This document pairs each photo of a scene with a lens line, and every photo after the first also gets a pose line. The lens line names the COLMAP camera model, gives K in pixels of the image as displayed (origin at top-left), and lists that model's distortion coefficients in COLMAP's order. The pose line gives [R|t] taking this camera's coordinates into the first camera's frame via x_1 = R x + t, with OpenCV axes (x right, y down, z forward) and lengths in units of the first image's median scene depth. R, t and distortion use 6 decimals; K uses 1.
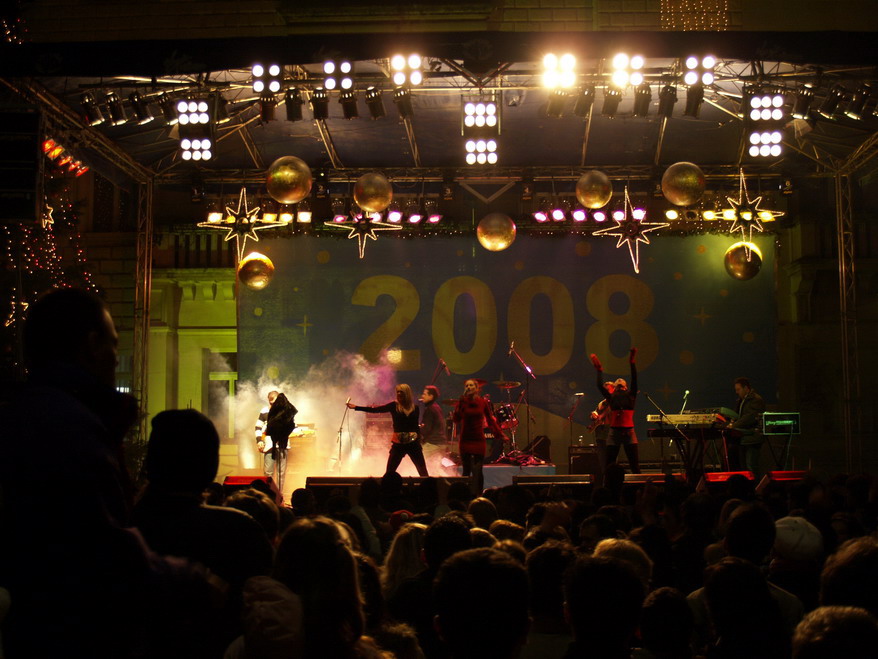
lens RADIAL K [[1220.8, 0, 422.2], [0, 1220.8, 315.3], [0, 0, 1]] dist [-0.108362, 0.038680]
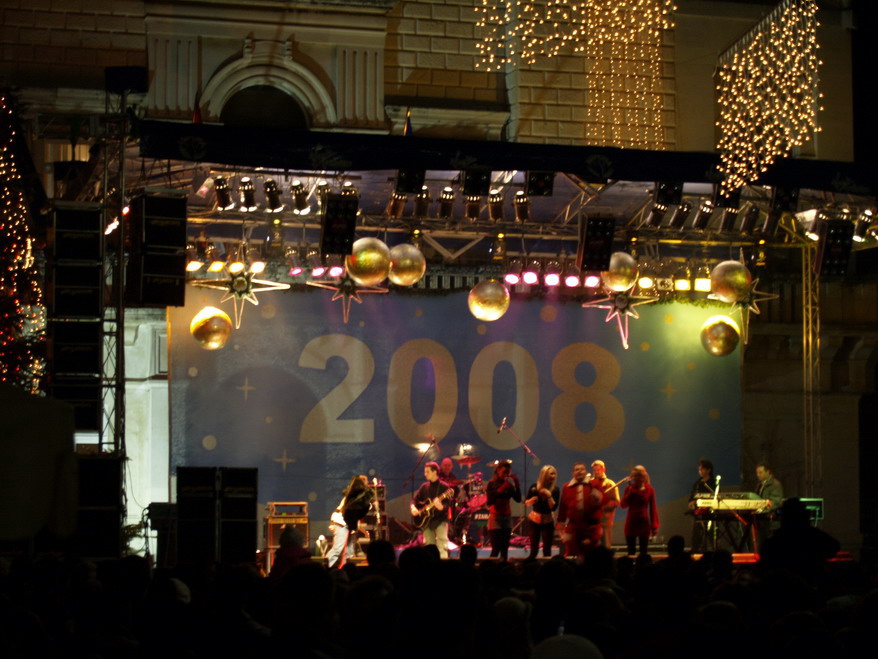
lens RADIAL K [[2276.8, 0, 439.0], [0, 2276.8, 329.5], [0, 0, 1]] dist [-0.030355, 0.085100]
pose [[0.943358, 0.030851, 0.330340, -0.580682], [-0.038796, 0.999094, 0.017484, -0.078359], [-0.329501, -0.029310, 0.943700, -0.675189]]
